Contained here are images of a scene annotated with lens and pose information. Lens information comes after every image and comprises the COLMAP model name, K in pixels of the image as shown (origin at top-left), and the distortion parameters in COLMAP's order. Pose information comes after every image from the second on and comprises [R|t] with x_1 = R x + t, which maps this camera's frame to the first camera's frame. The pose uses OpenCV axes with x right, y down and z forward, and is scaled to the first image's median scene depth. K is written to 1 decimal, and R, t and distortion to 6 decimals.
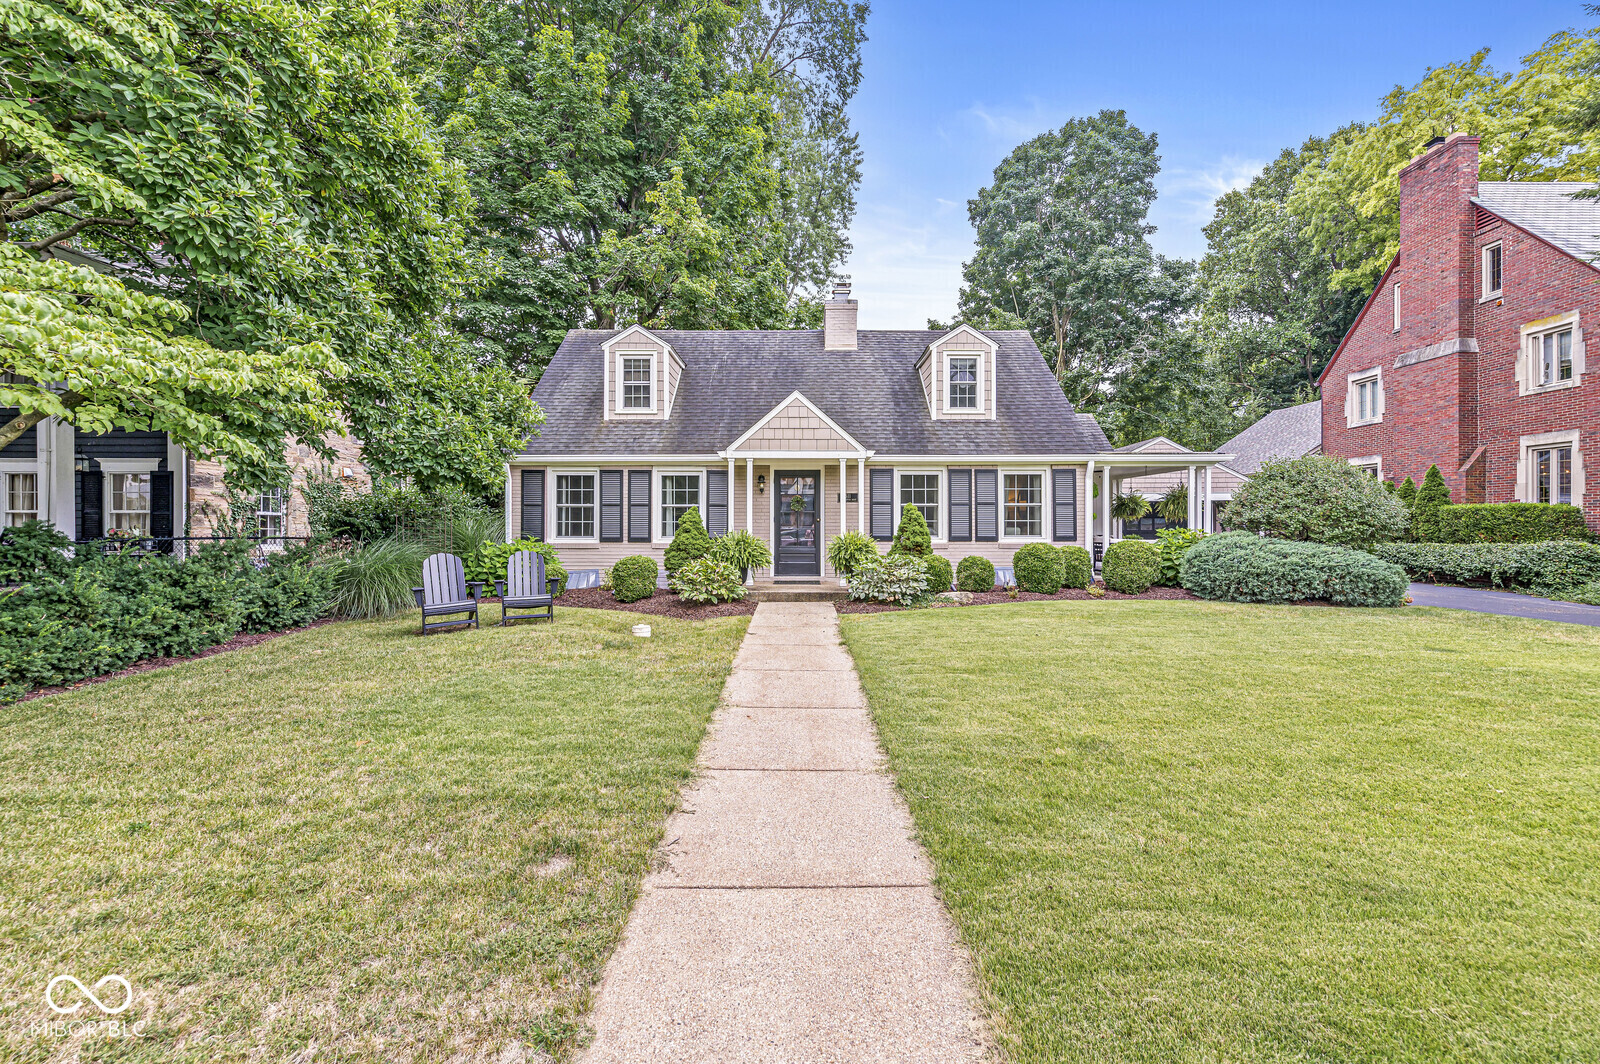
lens RADIAL K [[693.8, 0, 788.8], [0, 693.8, 527.3], [0, 0, 1]] dist [0.001117, -0.000122]
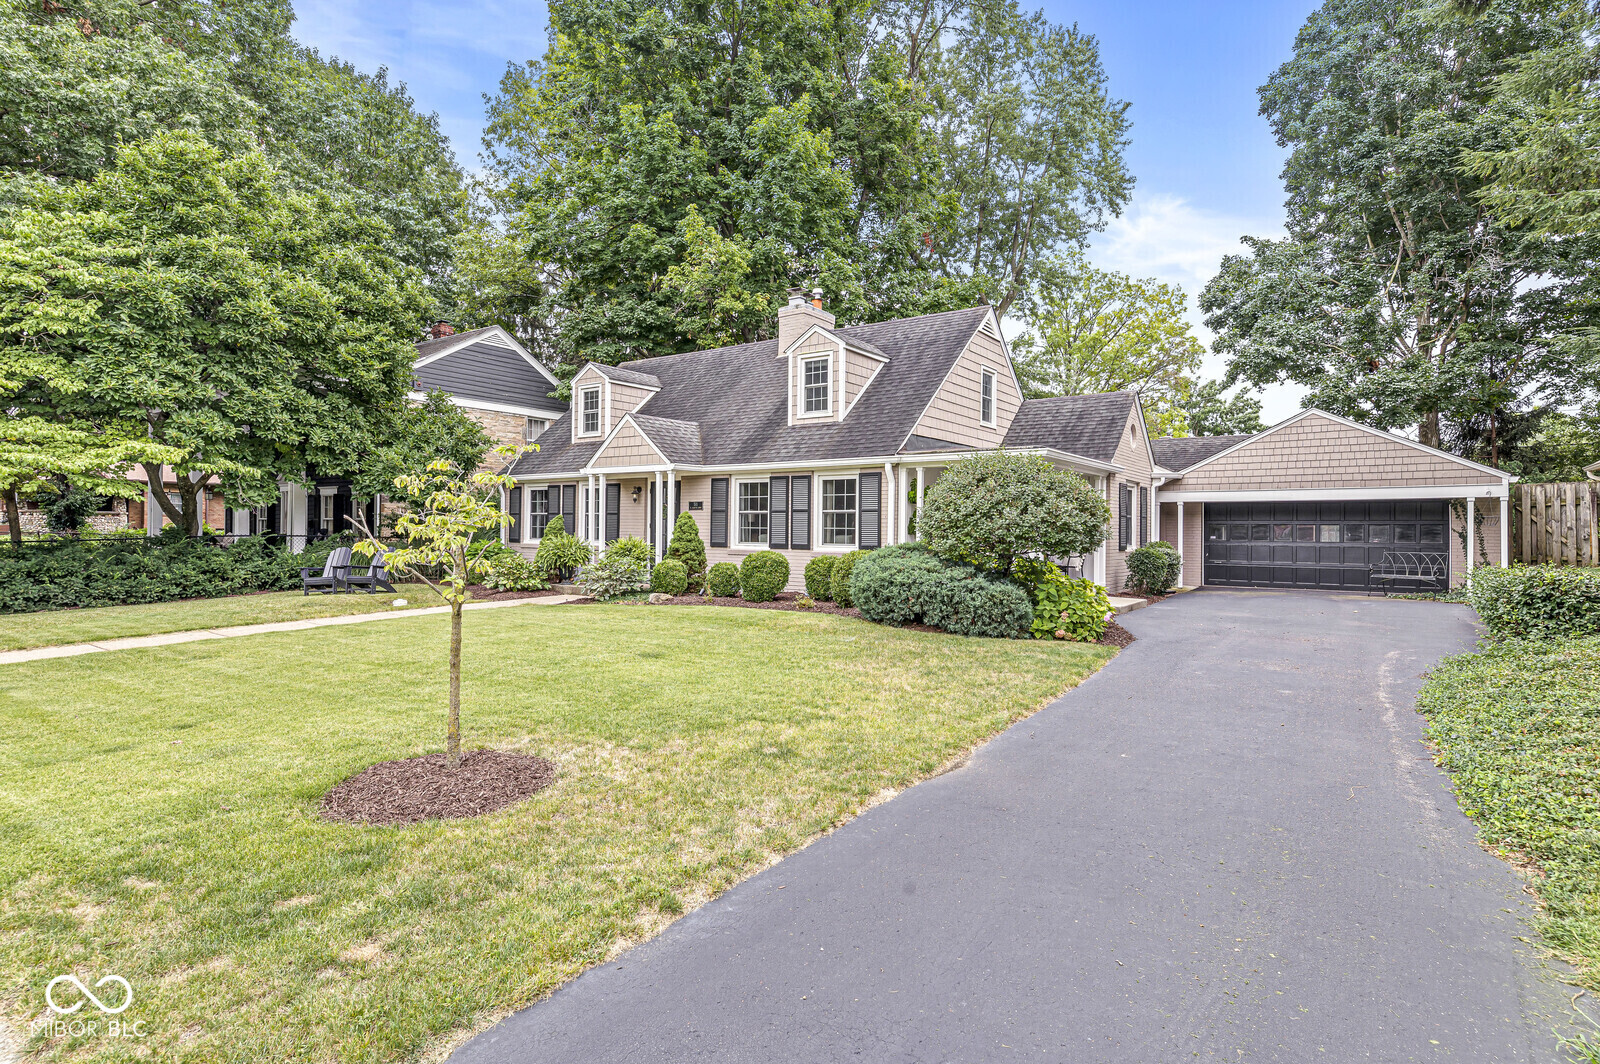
lens RADIAL K [[845.7, 0, 789.2], [0, 845.7, 529.8], [0, 0, 1]] dist [-0.003034, -0.001273]
pose [[0.824748, 0.006130, -0.565468, 0.436086], [-0.010257, 0.999939, -0.004120, -0.001090], [0.565408, 0.009197, 0.824760, 0.005205]]
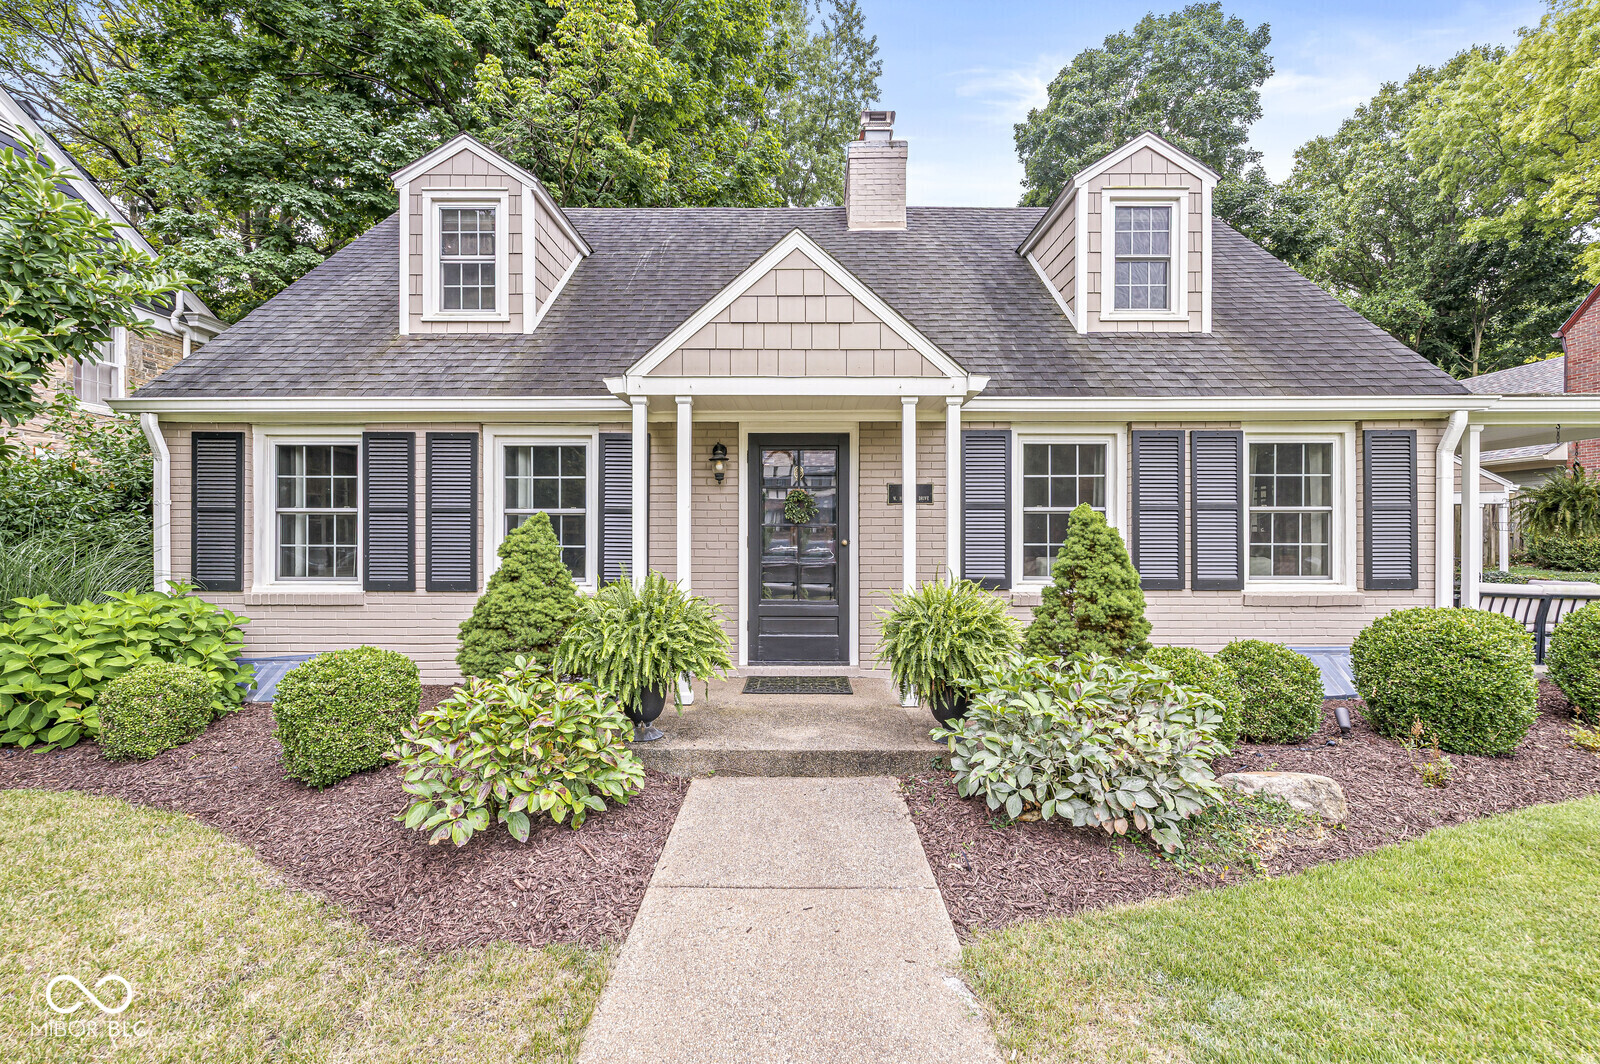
lens RADIAL K [[693.8, 0, 804.3], [0, 693.8, 532.0], [0, 0, 1]] dist [0.001117, -0.000122]
pose [[0.999770, -0.000285, 0.021421, 0.005857], [0.000364, 0.999993, -0.003655, -0.015651], [-0.021420, 0.003662, 0.999764, 0.529809]]
